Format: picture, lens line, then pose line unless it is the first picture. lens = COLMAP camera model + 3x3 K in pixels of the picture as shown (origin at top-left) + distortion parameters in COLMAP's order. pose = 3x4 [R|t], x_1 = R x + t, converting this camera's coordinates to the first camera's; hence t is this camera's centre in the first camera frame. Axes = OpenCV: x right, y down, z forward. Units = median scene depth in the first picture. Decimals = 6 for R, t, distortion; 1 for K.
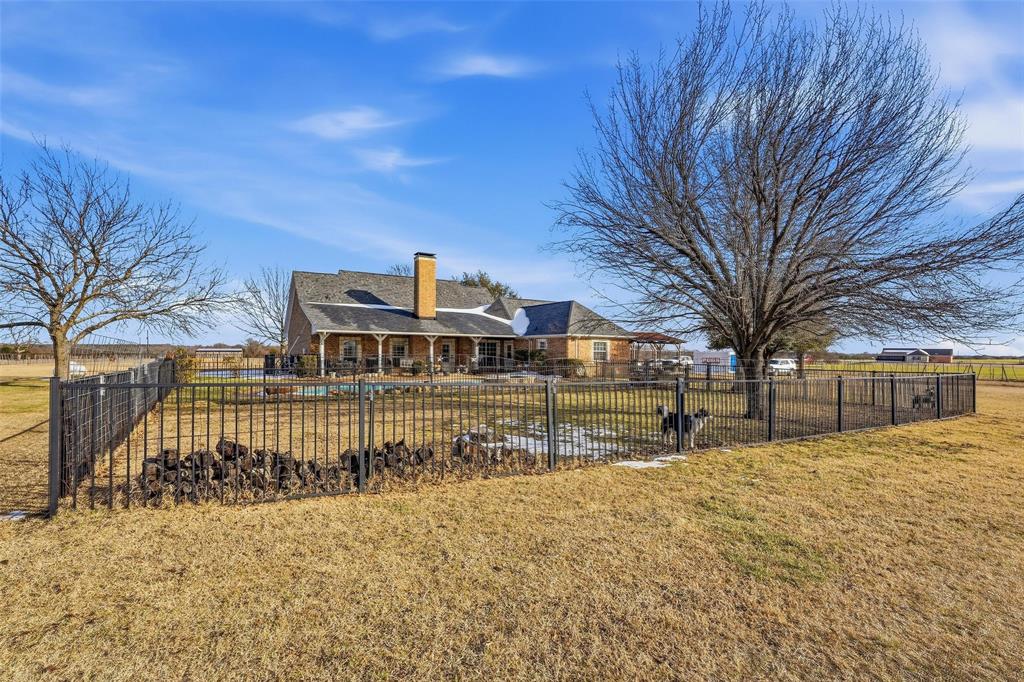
lens RADIAL K [[470.9, 0, 512.9], [0, 470.9, 344.9], [0, 0, 1]] dist [-0.012874, -0.000008]
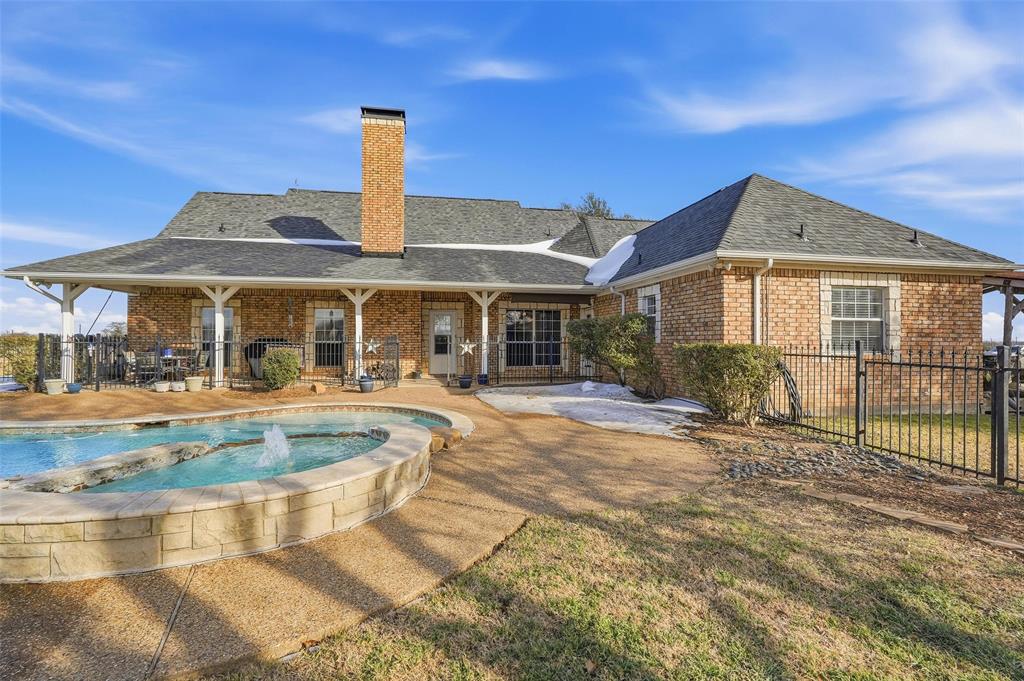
lens RADIAL K [[470.9, 0, 508.5], [0, 470.9, 336.5], [0, 0, 1]] dist [-0.012874, -0.000008]
pose [[0.921296, -0.007810, -0.388784, 0.101367], [0.008536, 0.999964, 0.000140, 0.021459], [0.388769, -0.003448, 0.921329, 0.660821]]
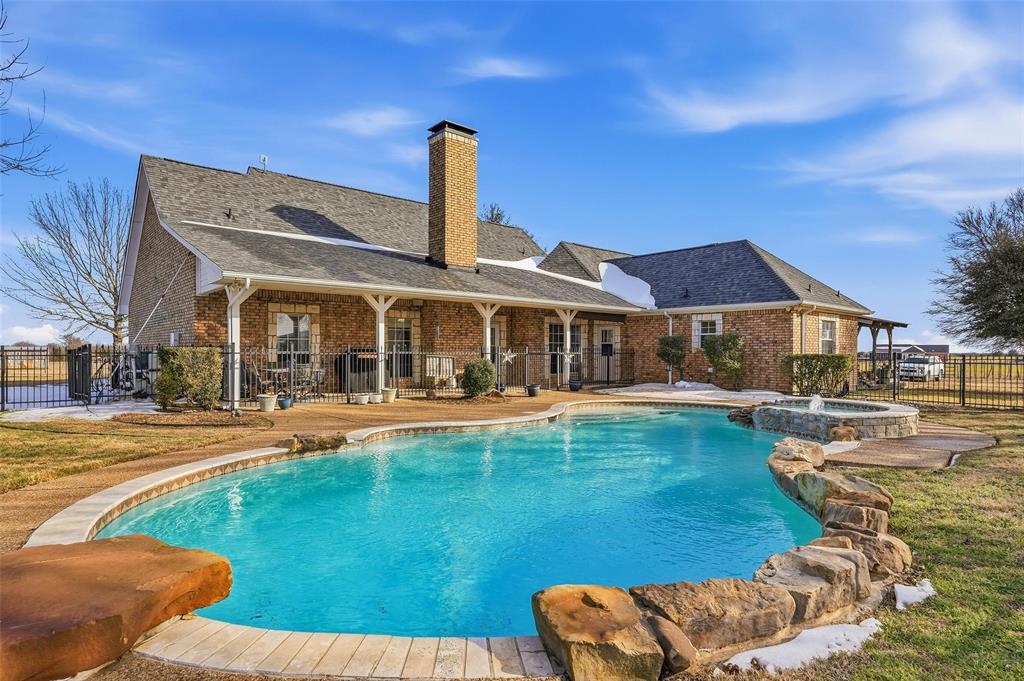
lens RADIAL K [[564.2, 0, 508.1], [0, 564.2, 348.8], [0, 0, 1]] dist [-0.000355, -0.000429]
pose [[0.988903, -0.002814, 0.148537, -0.226755], [0.001187, 0.999938, 0.011038, 0.015932], [-0.148559, -0.010739, 0.988845, 0.465074]]
